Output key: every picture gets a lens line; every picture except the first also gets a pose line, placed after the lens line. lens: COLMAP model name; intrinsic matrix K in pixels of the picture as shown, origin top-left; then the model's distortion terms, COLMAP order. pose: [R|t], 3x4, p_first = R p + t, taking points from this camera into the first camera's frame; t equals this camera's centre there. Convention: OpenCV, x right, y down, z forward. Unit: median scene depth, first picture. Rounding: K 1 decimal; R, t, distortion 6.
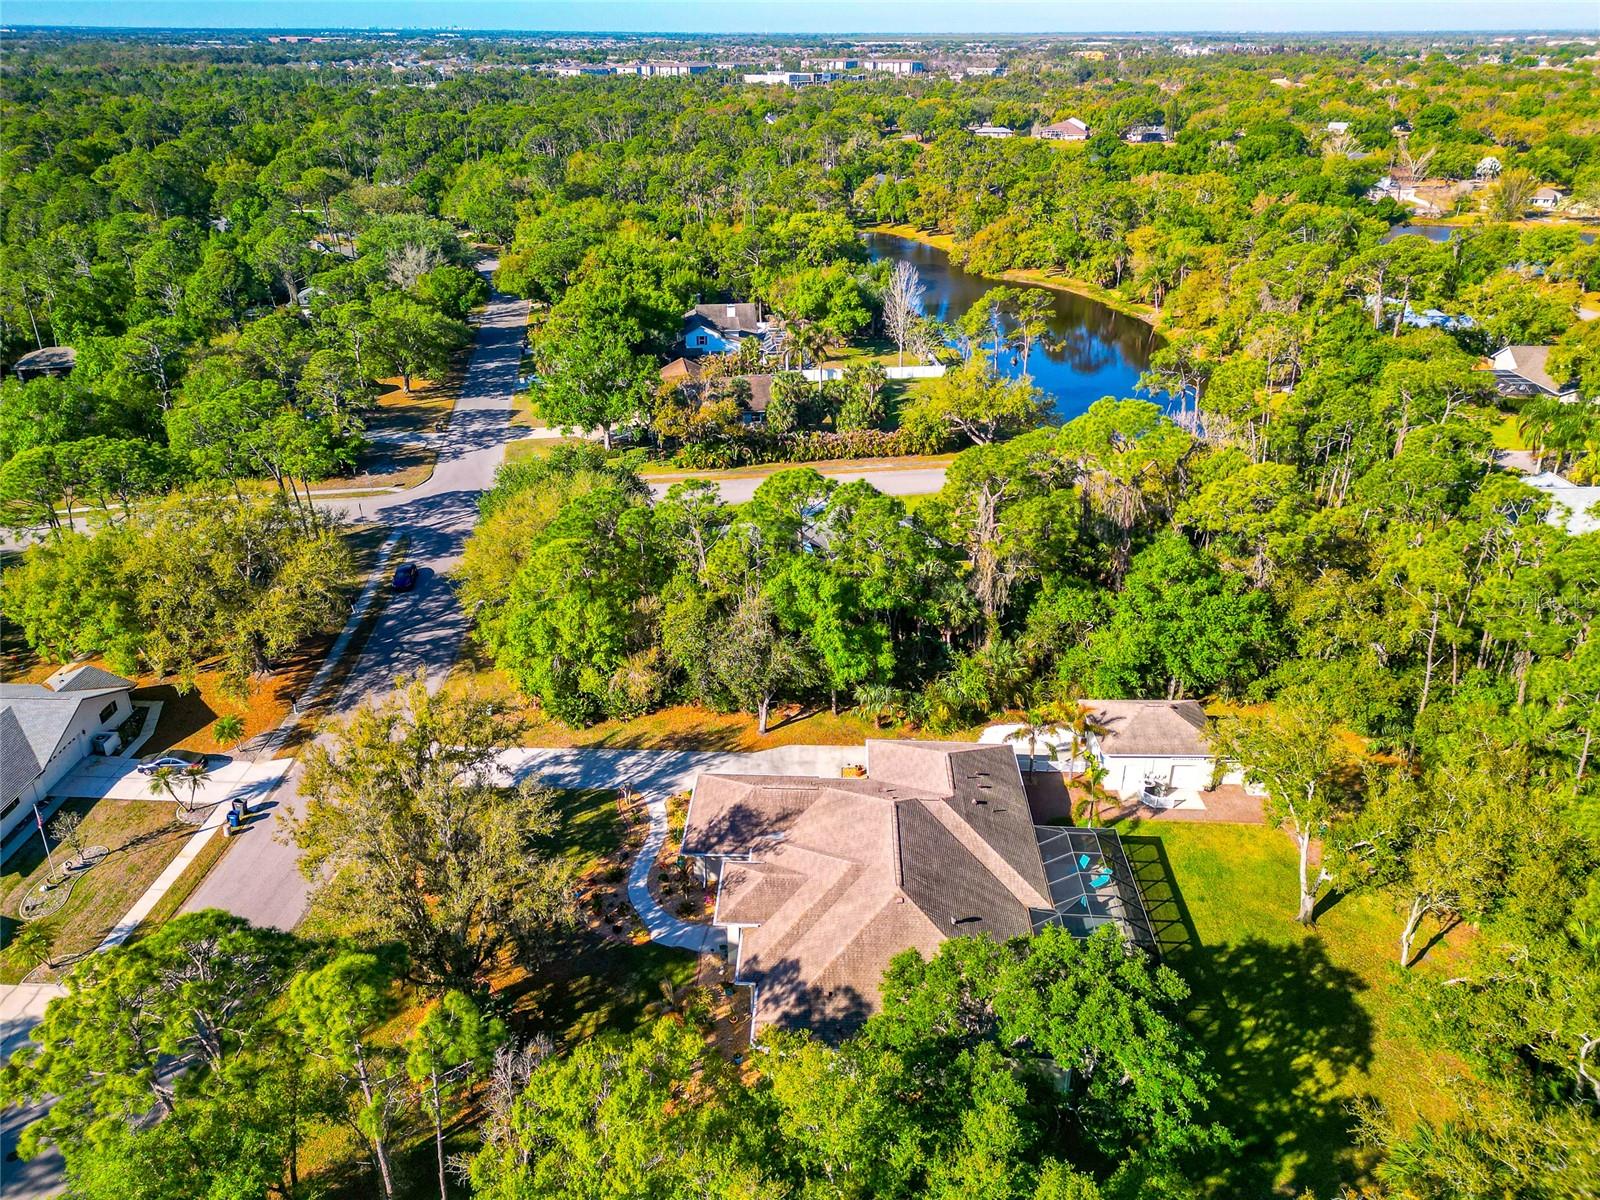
lens RADIAL K [[1126.6, 0, 777.2], [0, 1126.6, 602.6], [0, 0, 1]] dist [0.046443, -0.052437]
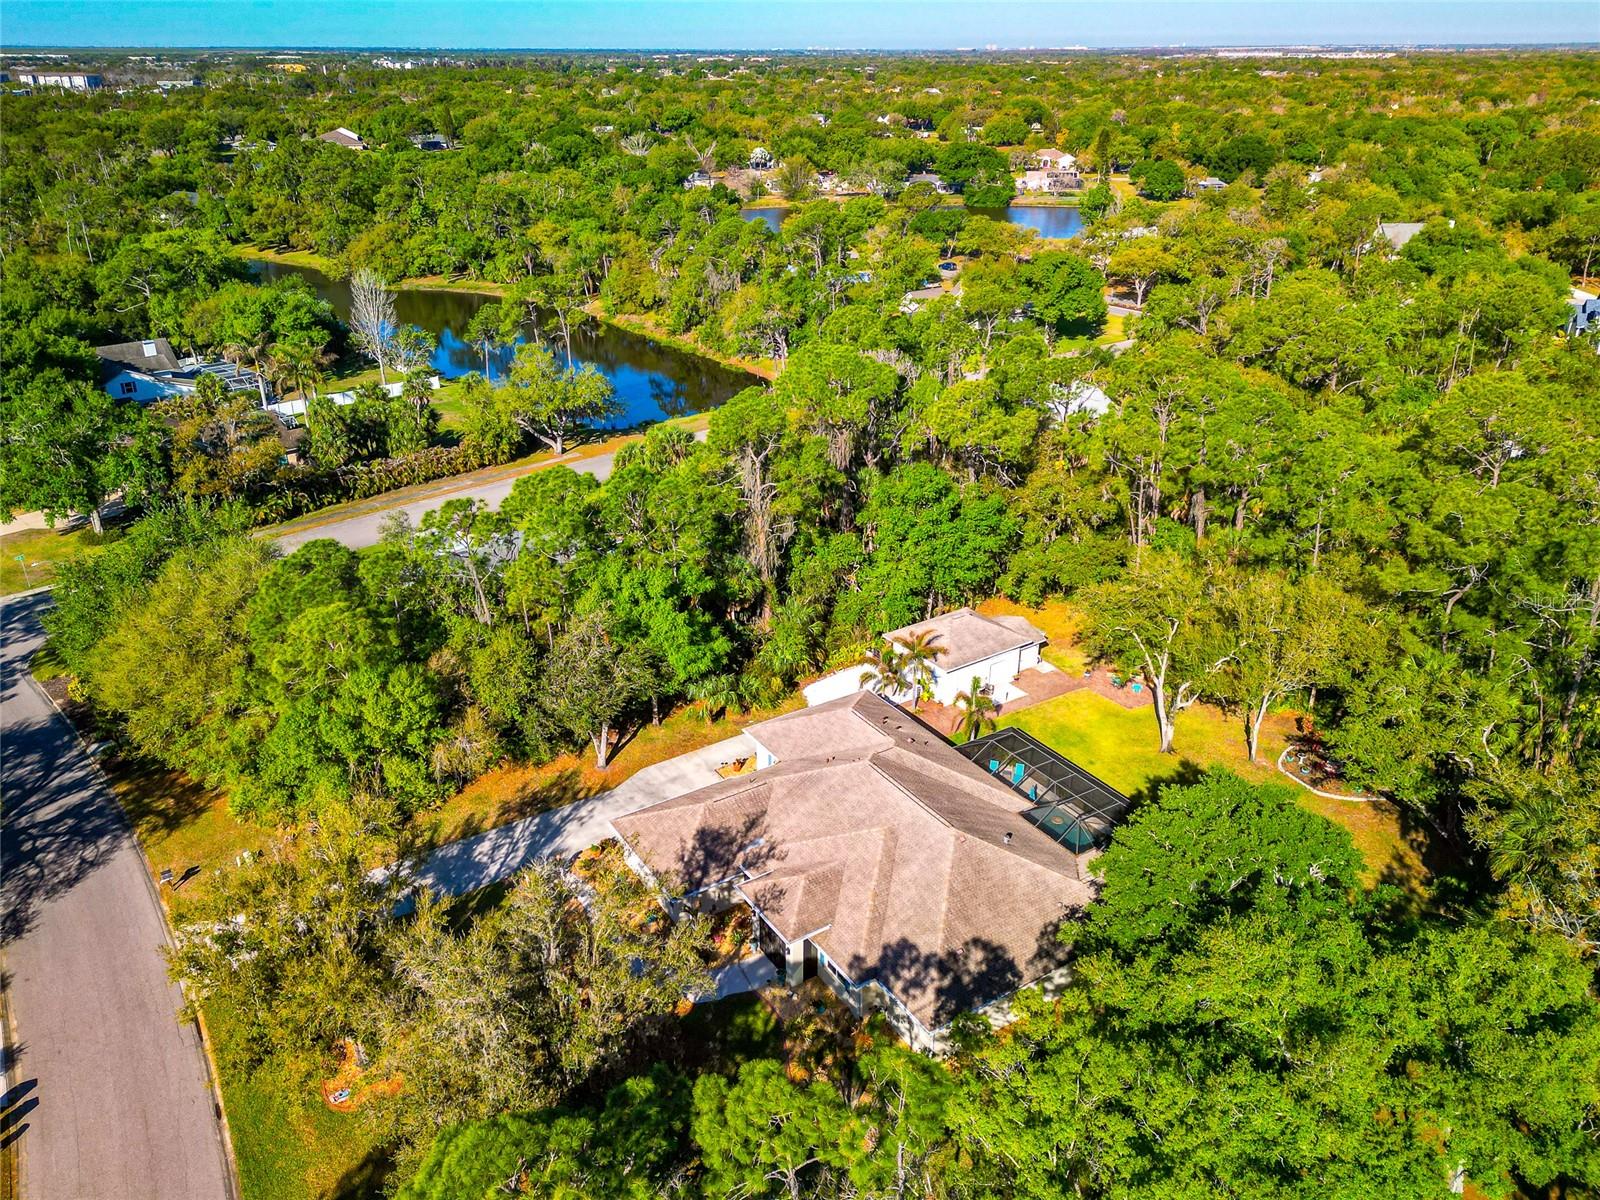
lens RADIAL K [[1170.3, 0, 790.0], [0, 1170.3, 598.3], [0, 0, 1]] dist [0.047284, -0.044715]
pose [[0.811127, -0.241758, 0.532565, -0.352640], [0.257397, 0.965204, 0.046124, -0.016167], [-0.525185, 0.099669, 0.845131, 0.142200]]
